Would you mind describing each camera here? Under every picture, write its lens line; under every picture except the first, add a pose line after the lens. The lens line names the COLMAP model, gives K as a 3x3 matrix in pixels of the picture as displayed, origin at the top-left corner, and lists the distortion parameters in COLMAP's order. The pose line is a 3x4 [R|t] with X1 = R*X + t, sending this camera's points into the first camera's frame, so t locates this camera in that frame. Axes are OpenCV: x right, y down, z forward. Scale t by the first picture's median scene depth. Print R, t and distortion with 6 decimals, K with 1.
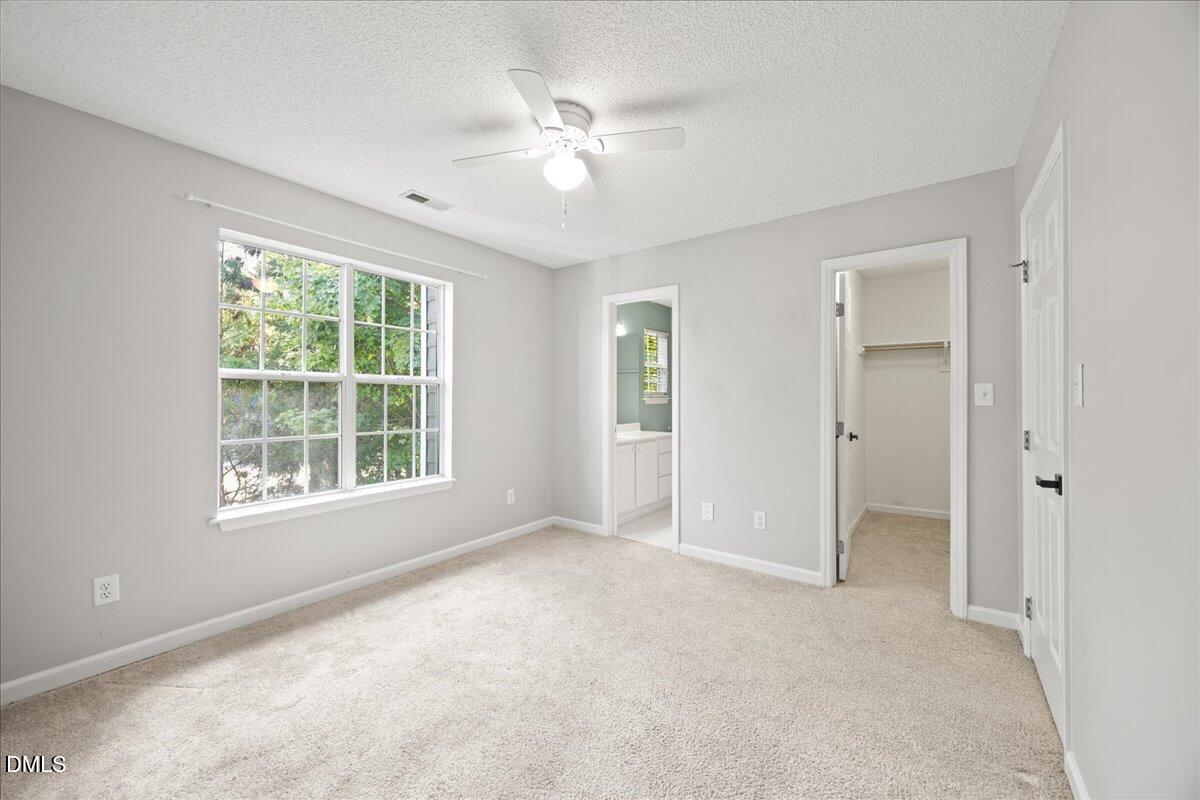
lens RADIAL K [[456.4, 0, 604.8], [0, 456.4, 398.7], [0, 0, 1]] dist [-0.000412, -0.000151]
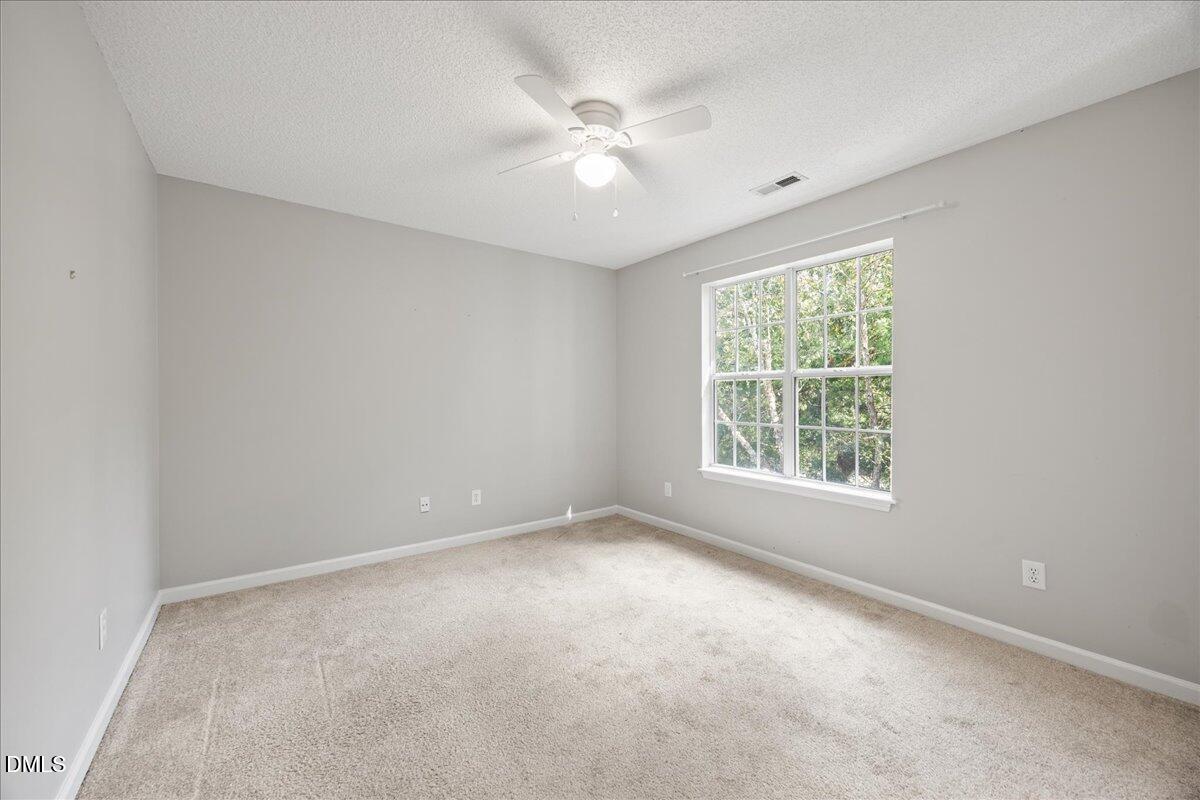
lens RADIAL K [[456.4, 0, 604.8], [0, 456.4, 398.7], [0, 0, 1]] dist [-0.000412, -0.000151]
pose [[-0.288217, 0.009328, -0.957520, 0.795516], [0.000310, 0.999953, 0.009648, 0.004253], [0.957565, 0.002484, -0.288207, 1.179060]]
